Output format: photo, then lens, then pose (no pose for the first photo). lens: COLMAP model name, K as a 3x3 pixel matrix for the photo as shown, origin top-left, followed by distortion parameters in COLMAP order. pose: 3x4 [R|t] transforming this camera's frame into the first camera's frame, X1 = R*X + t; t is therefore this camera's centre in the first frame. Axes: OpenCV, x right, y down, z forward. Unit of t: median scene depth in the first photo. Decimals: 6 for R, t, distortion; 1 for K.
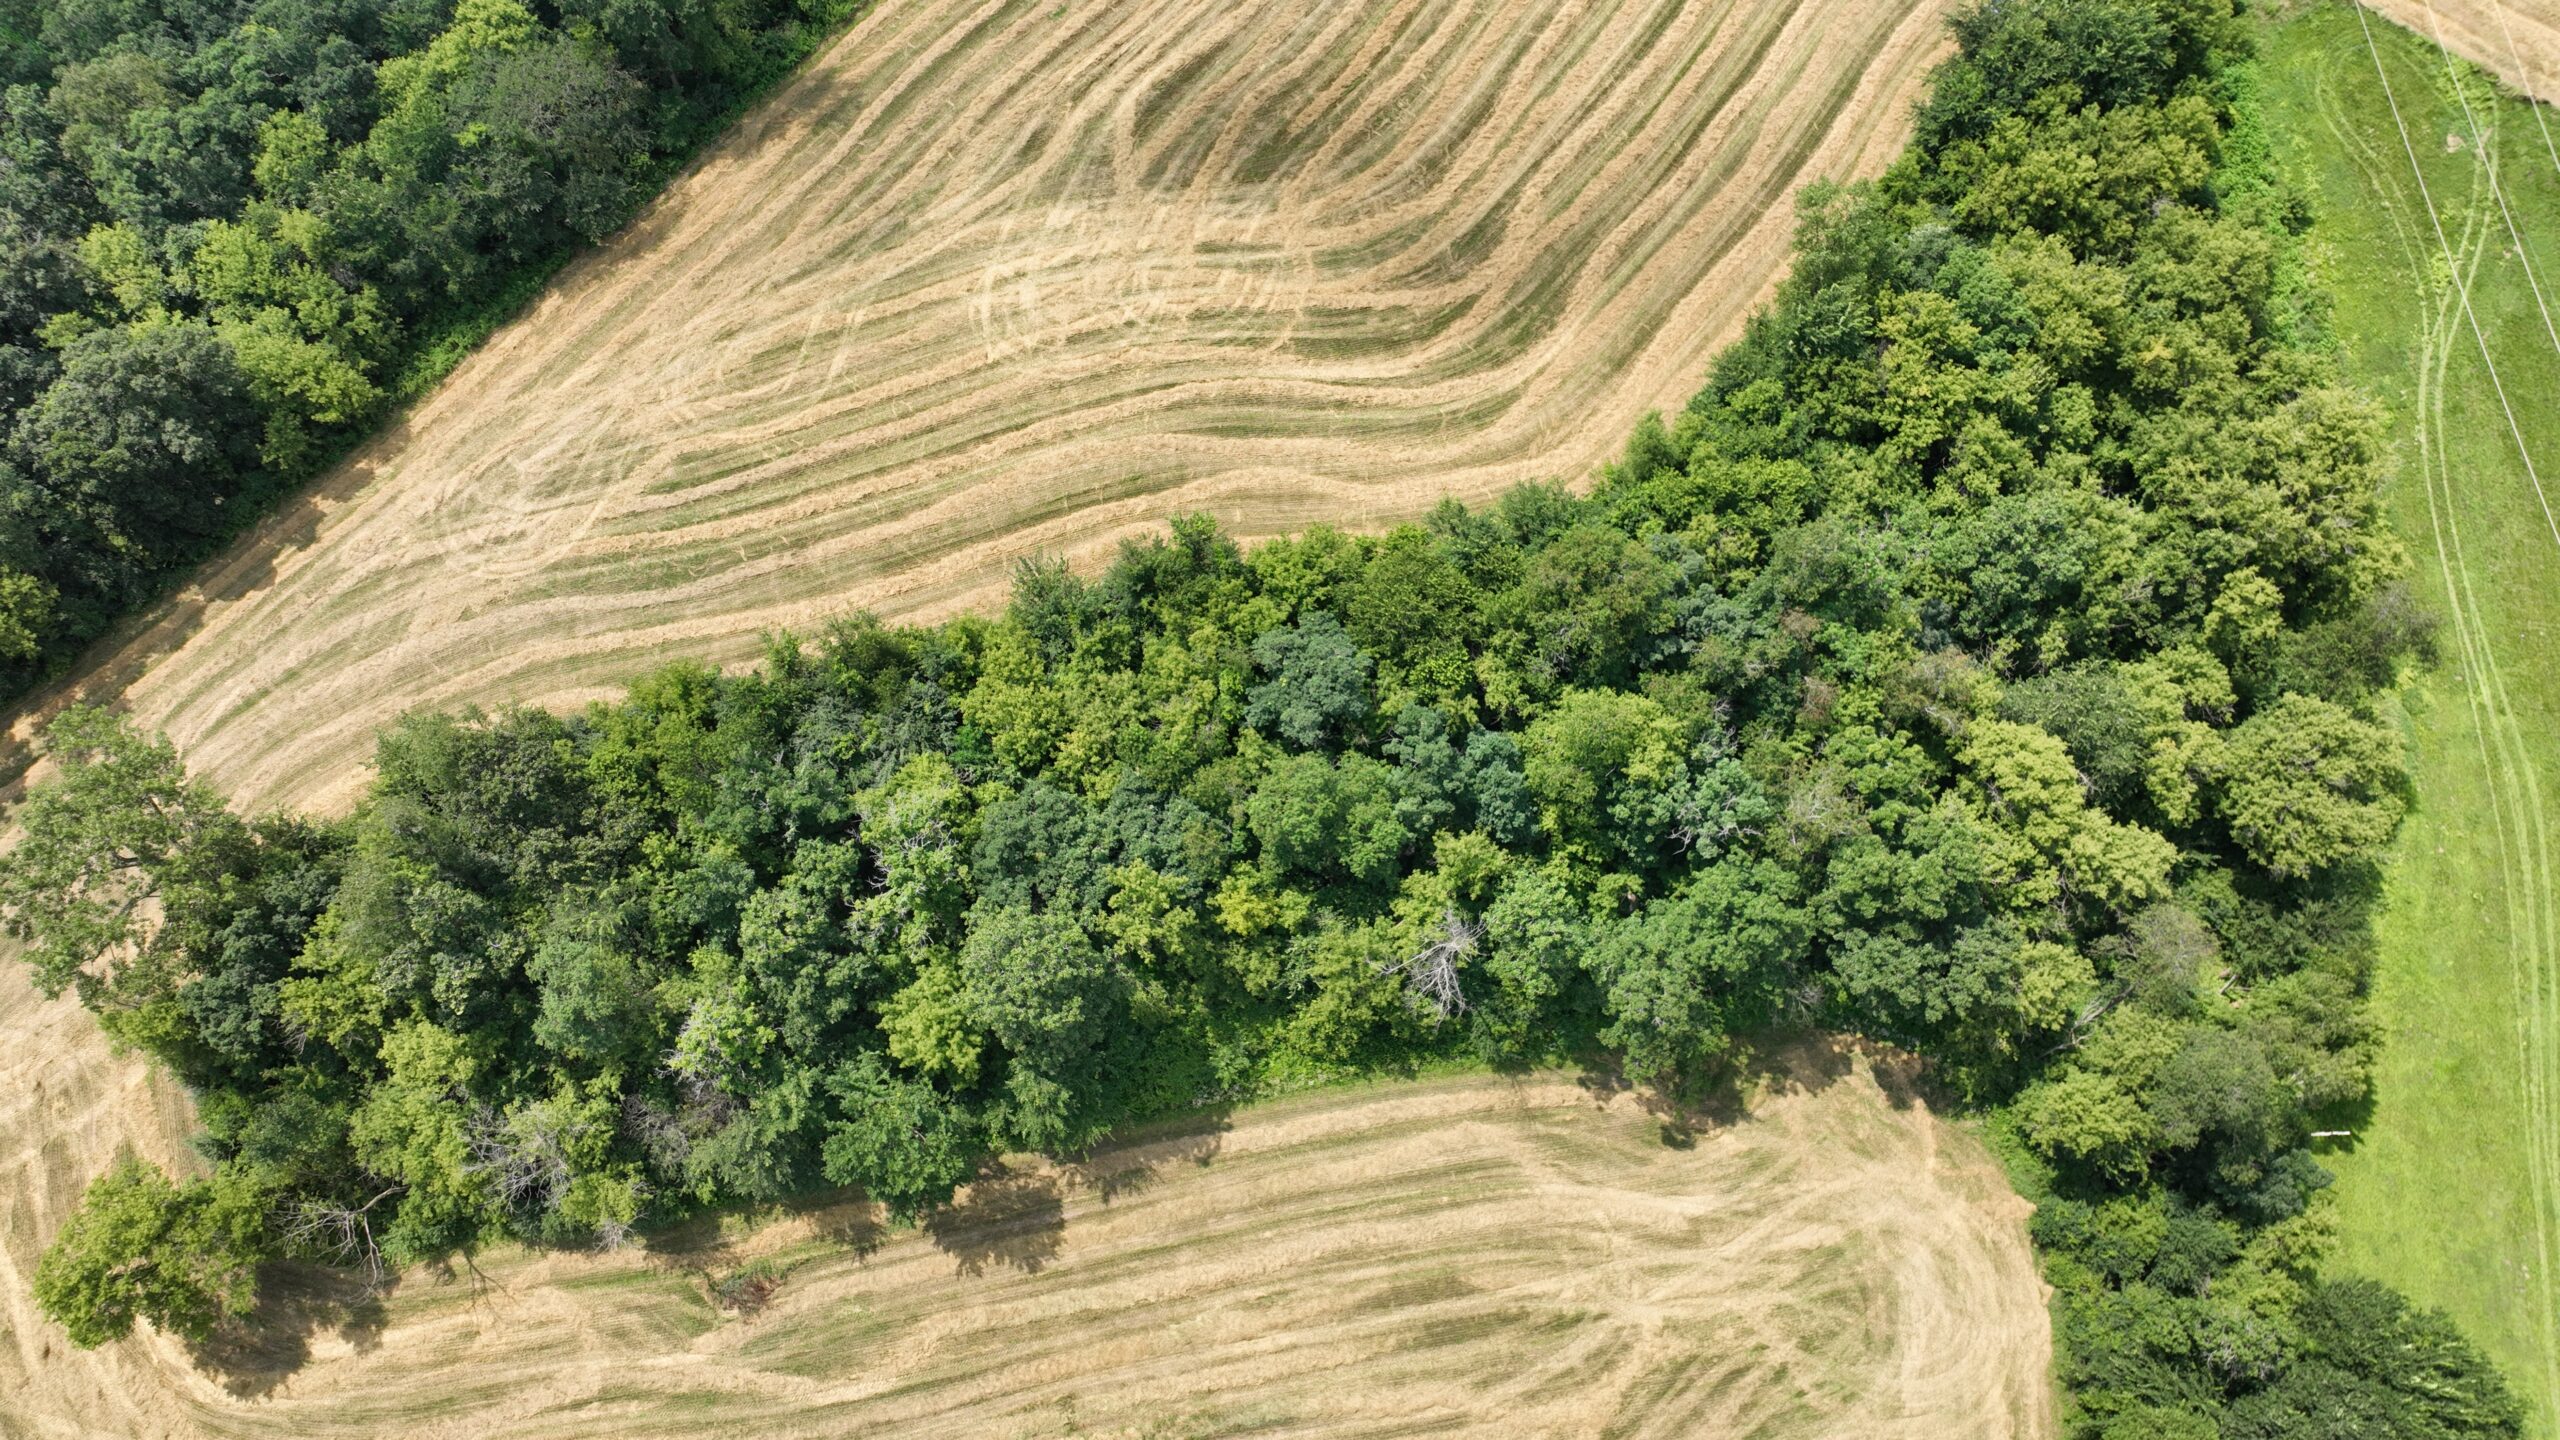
lens RADIAL K [[1802.8, 0, 1280.0], [0, 1802.8, 720.0], [0, 0, 1]] dist [-0.001919, 0.020424]
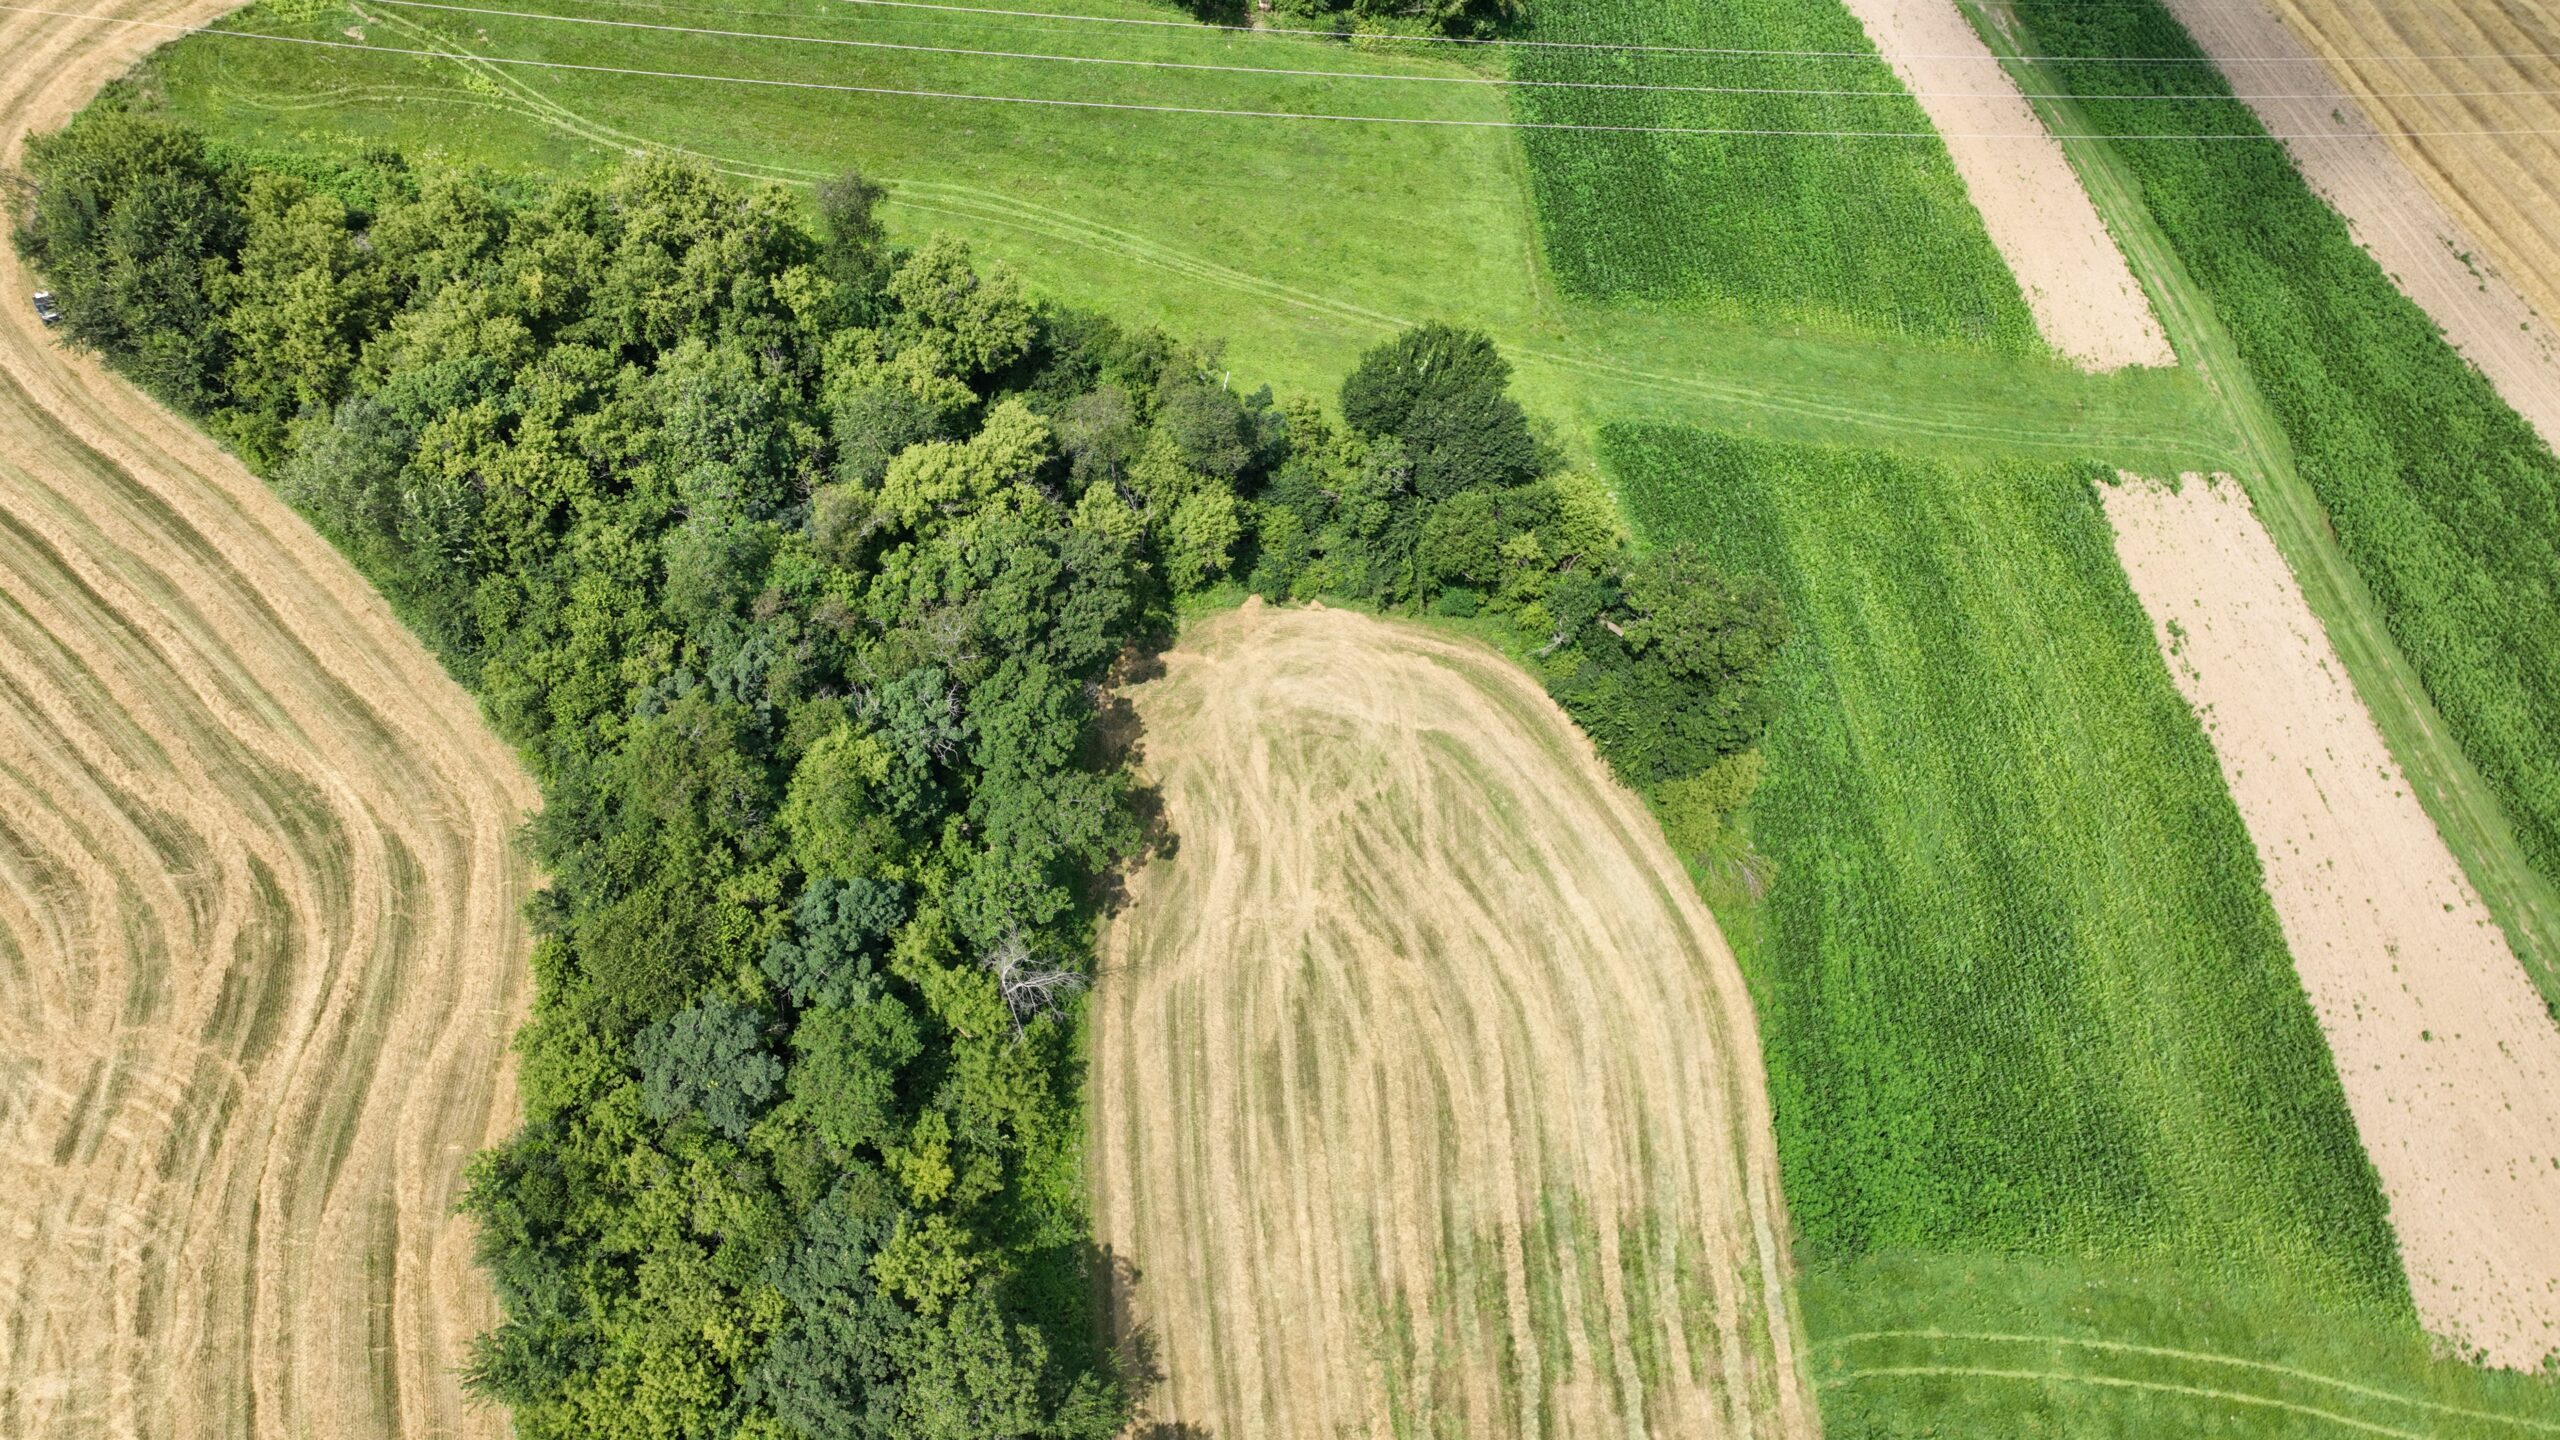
lens RADIAL K [[1802.8, 0, 1280.0], [0, 1802.8, 720.0], [0, 0, 1]] dist [-0.001919, 0.020424]
pose [[0.084530, -0.887681, 0.452633, -0.210492], [0.881902, 0.278089, 0.380677, -0.156597], [-0.463792, 0.366999, 0.806355, 0.013461]]
